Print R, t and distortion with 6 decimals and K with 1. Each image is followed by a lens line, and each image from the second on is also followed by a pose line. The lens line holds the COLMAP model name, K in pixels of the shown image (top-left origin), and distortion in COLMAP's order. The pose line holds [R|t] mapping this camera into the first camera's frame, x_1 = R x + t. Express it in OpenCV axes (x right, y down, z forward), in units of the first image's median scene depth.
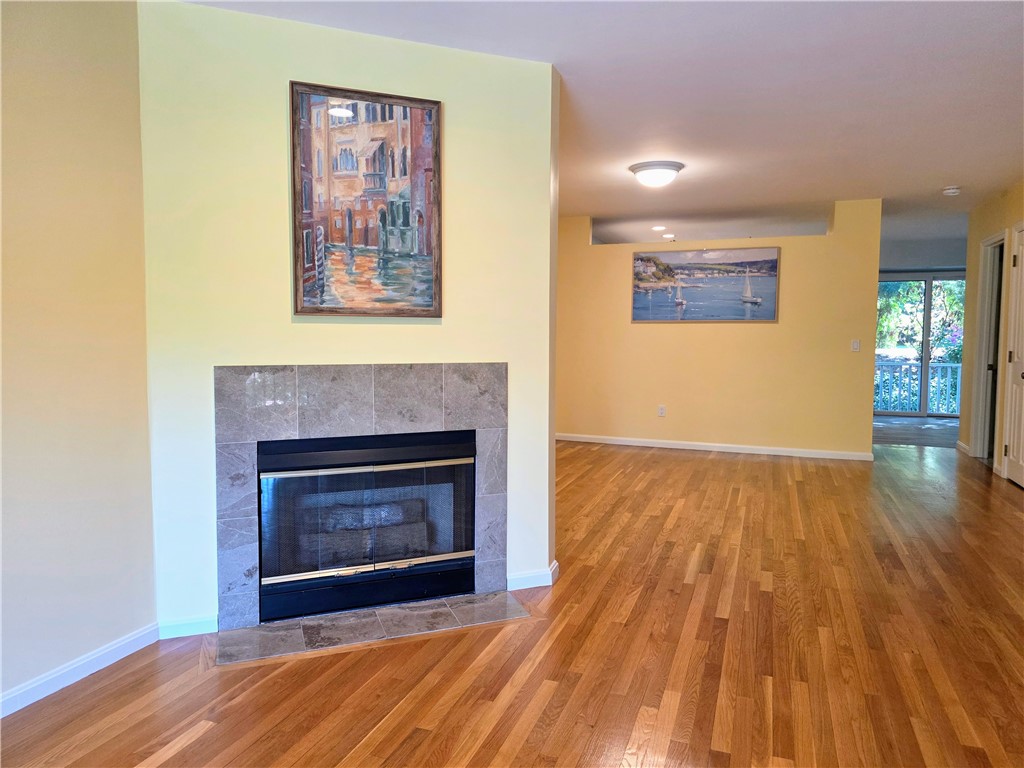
lens RADIAL K [[682.0, 0, 506.4], [0, 682.0, 378.5], [0, 0, 1]] dist [0.059654, -0.041656]
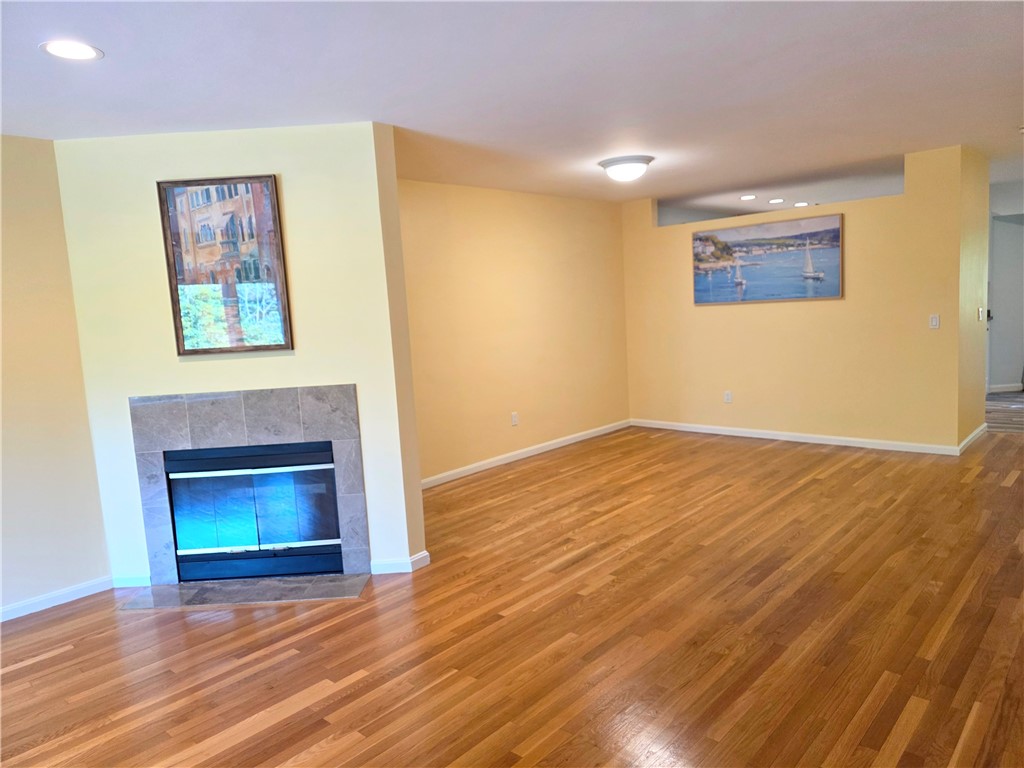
lens RADIAL K [[682.0, 0, 517.3], [0, 682.0, 382.4], [0, 0, 1]] dist [0.059654, -0.041656]
pose [[0.924179, -0.016901, -0.381585, 0.719719], [0.039803, 0.997843, 0.052206, -0.077474], [0.379879, -0.063436, 0.922858, 0.015010]]
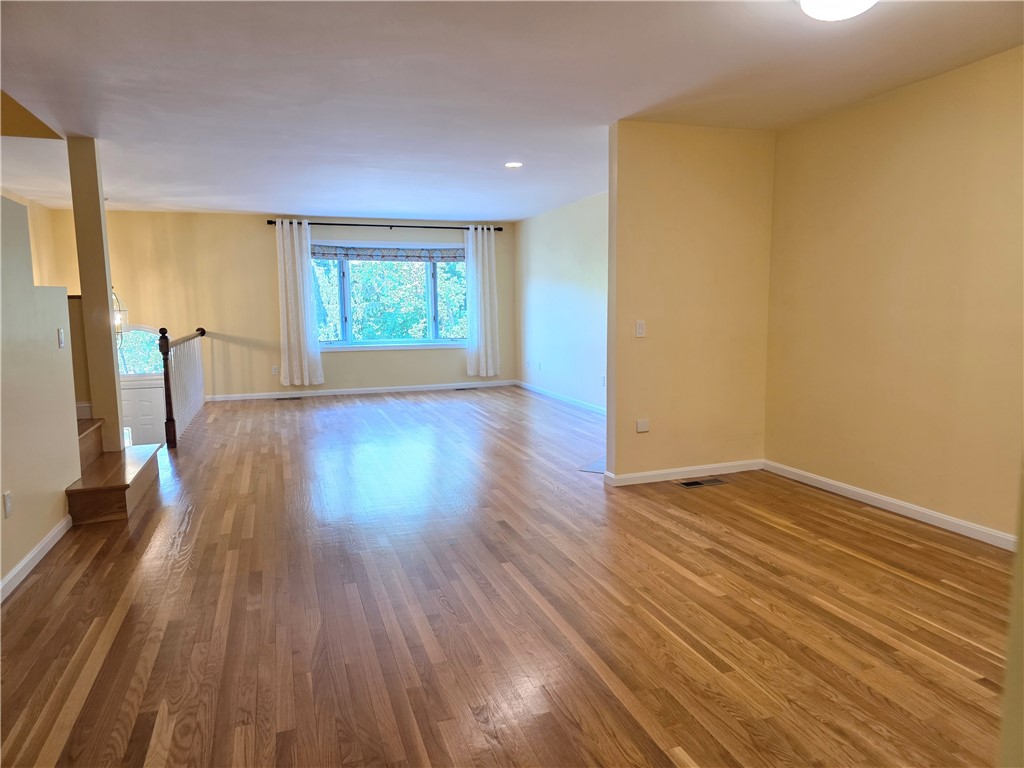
lens RADIAL K [[682.0, 0, 512.2], [0, 682.0, 384.9], [0, 0, 1]] dist [0.059654, -0.041656]
pose [[-0.769646, 0.079608, -0.633489, 1.186714], [-0.039427, 0.984377, 0.171604, -0.152947], [0.637253, 0.157051, -0.754482, 2.047648]]
